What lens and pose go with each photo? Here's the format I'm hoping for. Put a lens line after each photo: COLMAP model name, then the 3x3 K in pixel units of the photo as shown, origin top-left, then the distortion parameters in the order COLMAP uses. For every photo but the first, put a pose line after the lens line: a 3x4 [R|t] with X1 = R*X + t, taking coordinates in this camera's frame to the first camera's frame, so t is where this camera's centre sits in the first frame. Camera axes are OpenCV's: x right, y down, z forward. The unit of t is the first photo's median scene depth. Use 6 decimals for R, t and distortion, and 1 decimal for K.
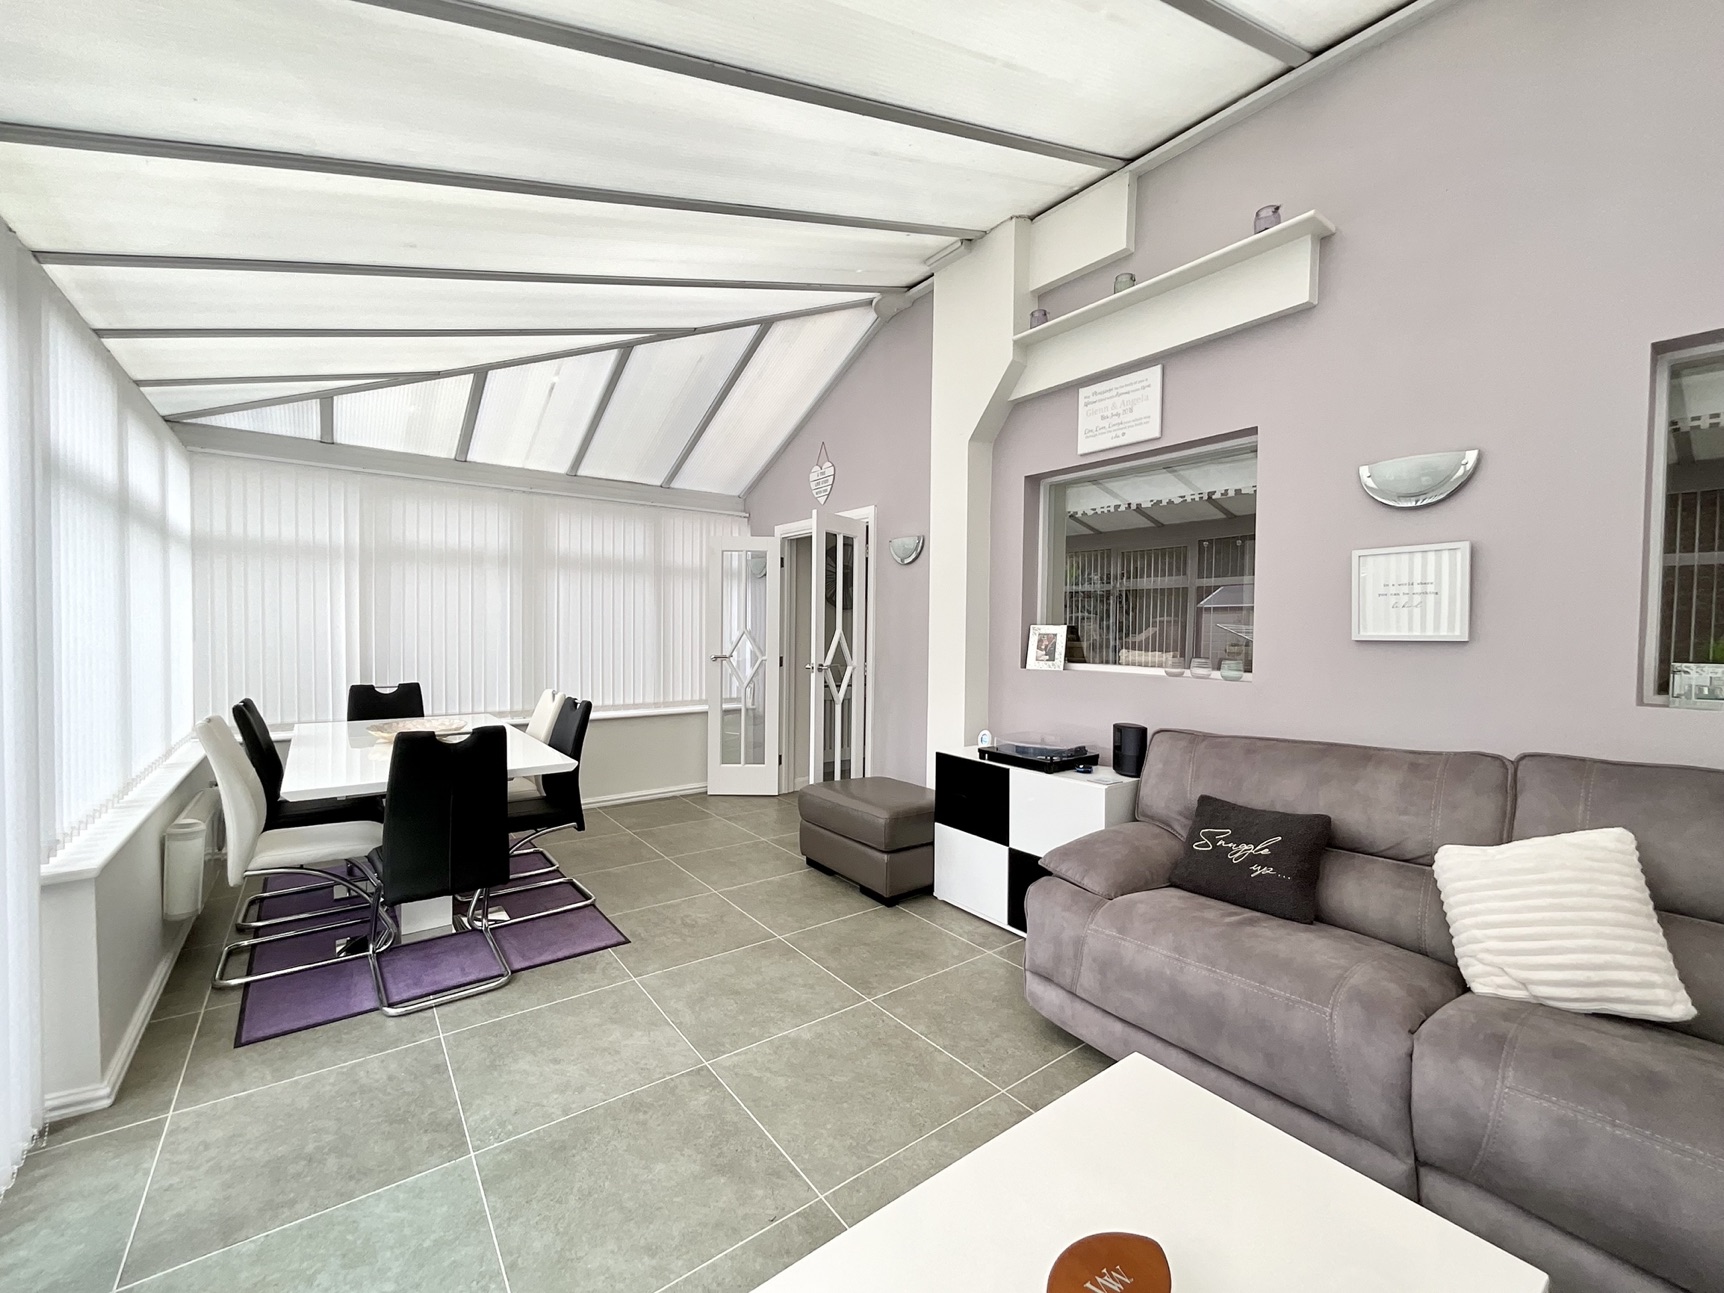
lens RADIAL K [[699.6, 0, 867.3], [0, 699.6, 643.6], [0, 0, 1]] dist [0.002419, 0.001229]
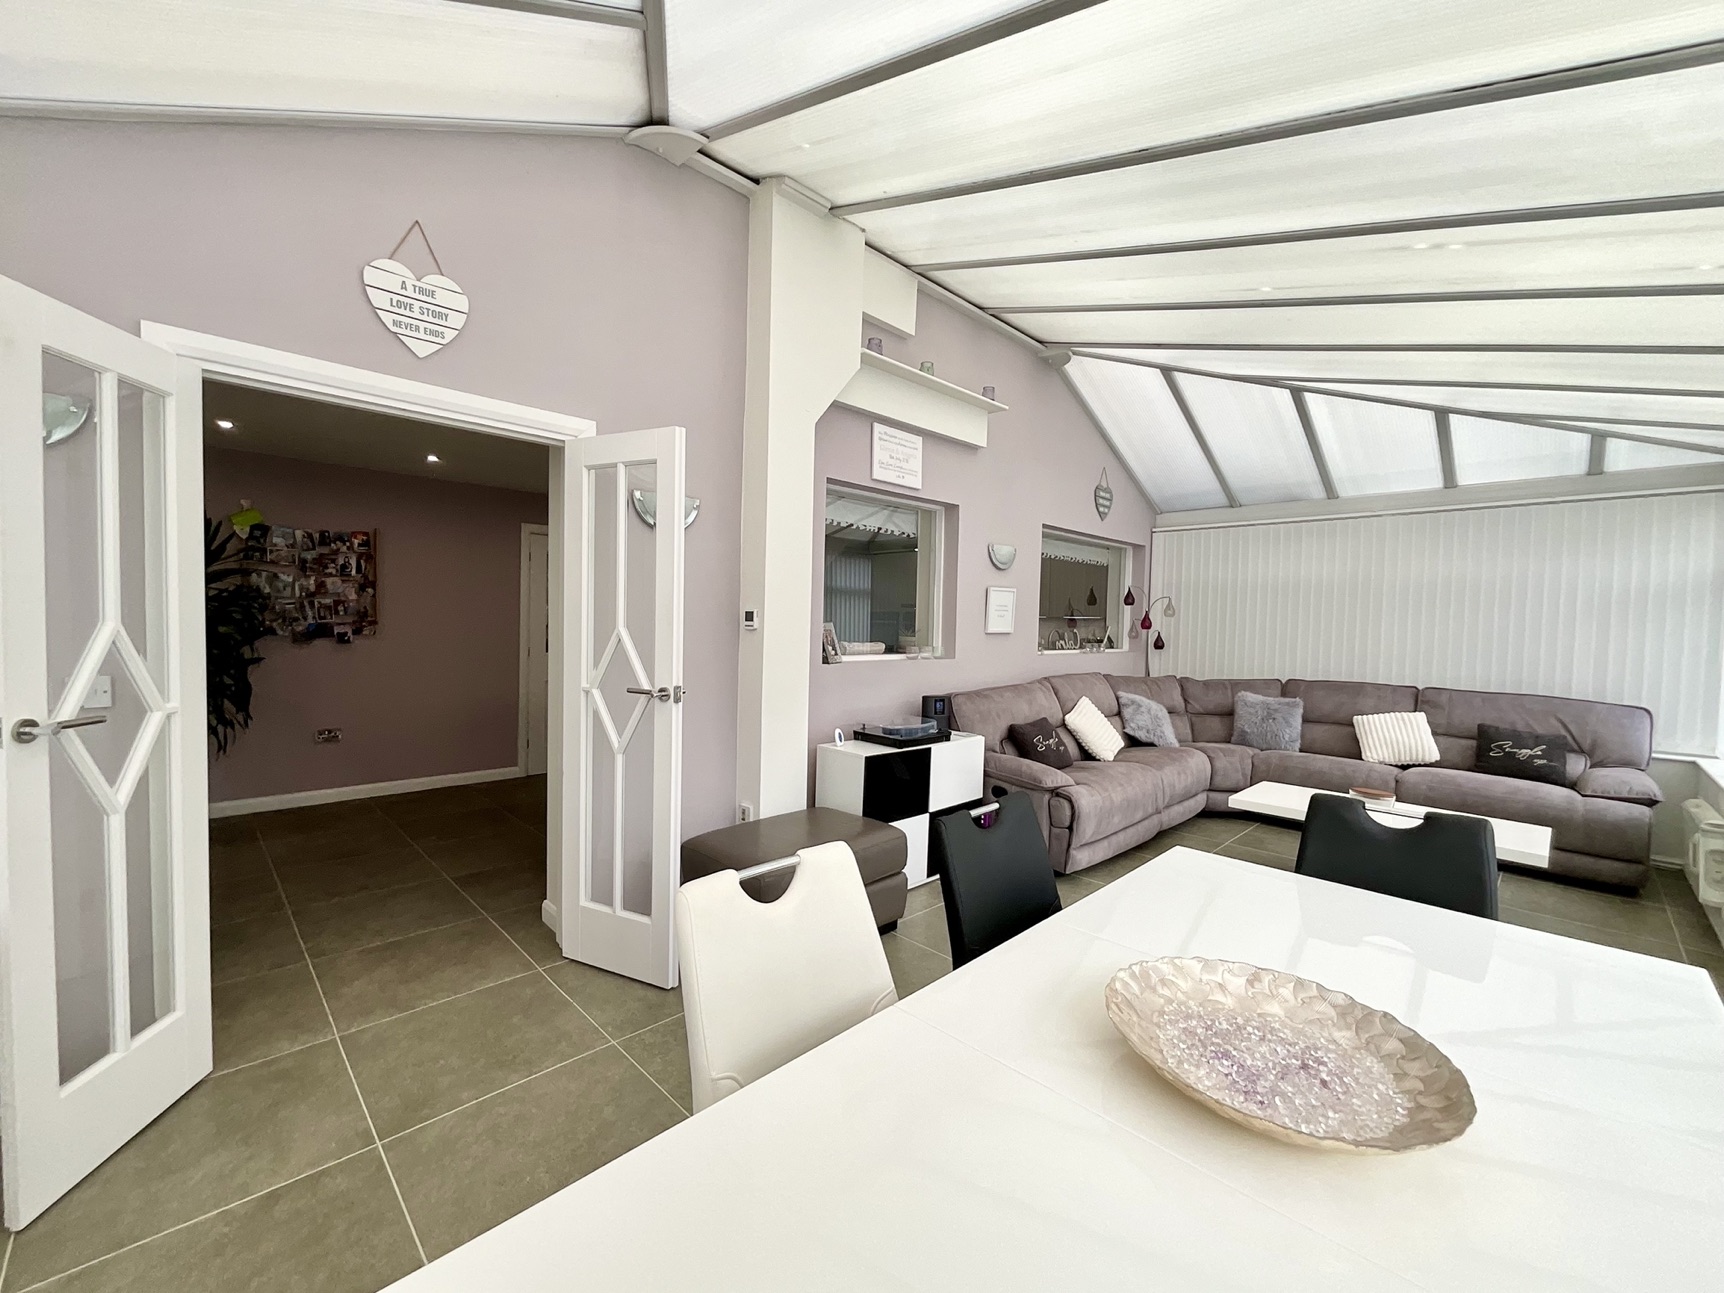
lens RADIAL K [[699.6, 0, 870.0], [0, 699.6, 654.8], [0, 0, 1]] dist [0.002419, 0.001229]
pose [[-0.131933, -0.054881, 0.989738, -0.547051], [0.003612, 0.998433, 0.055844, -0.024876], [-0.991252, 0.010943, -0.131528, 0.727493]]
